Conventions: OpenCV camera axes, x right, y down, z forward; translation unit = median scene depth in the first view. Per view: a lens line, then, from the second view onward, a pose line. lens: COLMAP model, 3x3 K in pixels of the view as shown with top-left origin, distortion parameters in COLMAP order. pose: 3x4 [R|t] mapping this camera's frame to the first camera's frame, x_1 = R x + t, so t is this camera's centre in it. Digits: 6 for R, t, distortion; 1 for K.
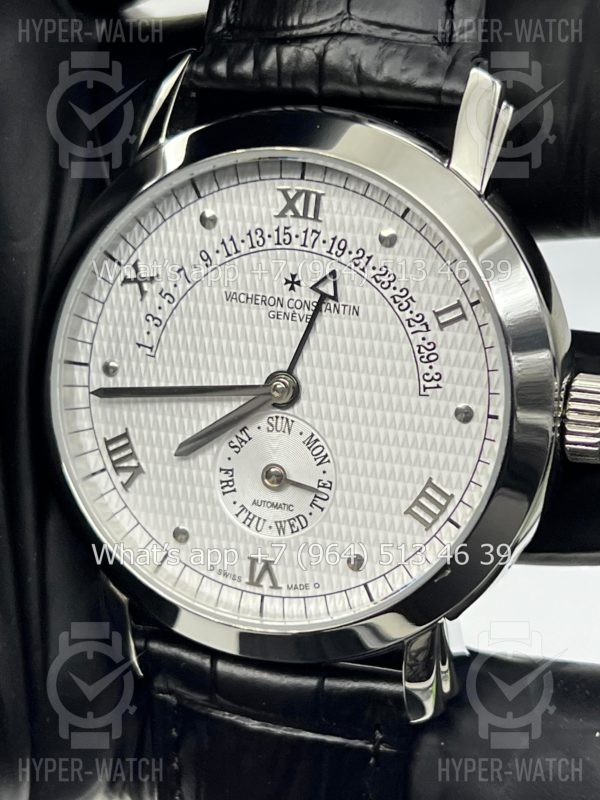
lens RADIAL K [[1890.2, 0, 303.8], [0, 1890.2, 396.6], [0, 0, 1]] dist [0.280018, 0.000000]
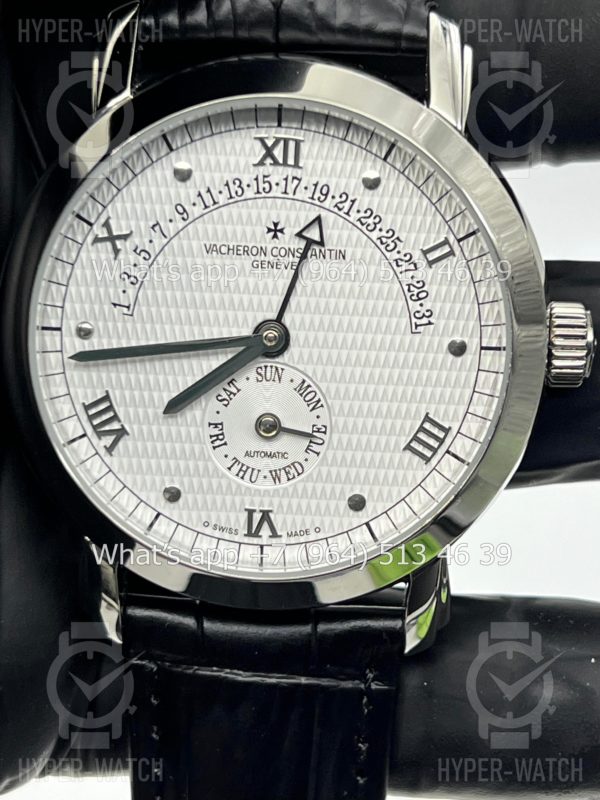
lens RADIAL K [[1890.2, 0, 299.7], [0, 1890.2, 395.2], [0, 0, 1]] dist [0.280018, 0.000000]
pose [[0.959233, -0.076699, 0.272011, -0.272008], [0.077812, 0.996946, 0.006709, 0.020749], [-0.271695, 0.014730, 0.962271, 0.032128]]
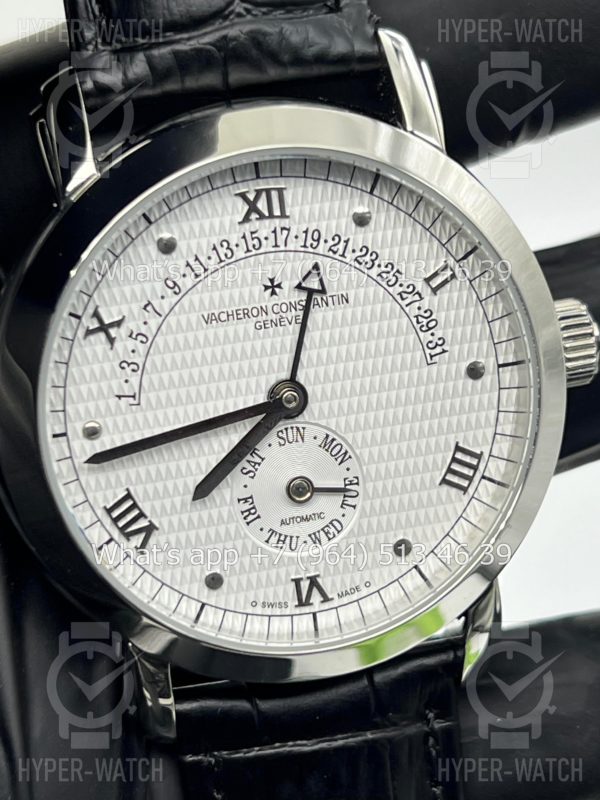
lens RADIAL K [[1890.2, 0, 297.5], [0, 1890.2, 401.6], [0, 0, 1]] dist [0.280018, 0.000000]
pose [[0.848160, -0.275534, 0.452445, -0.437318], [0.258306, 0.960782, 0.100881, -0.097099], [-0.462497, 0.031306, 0.886068, 0.157404]]
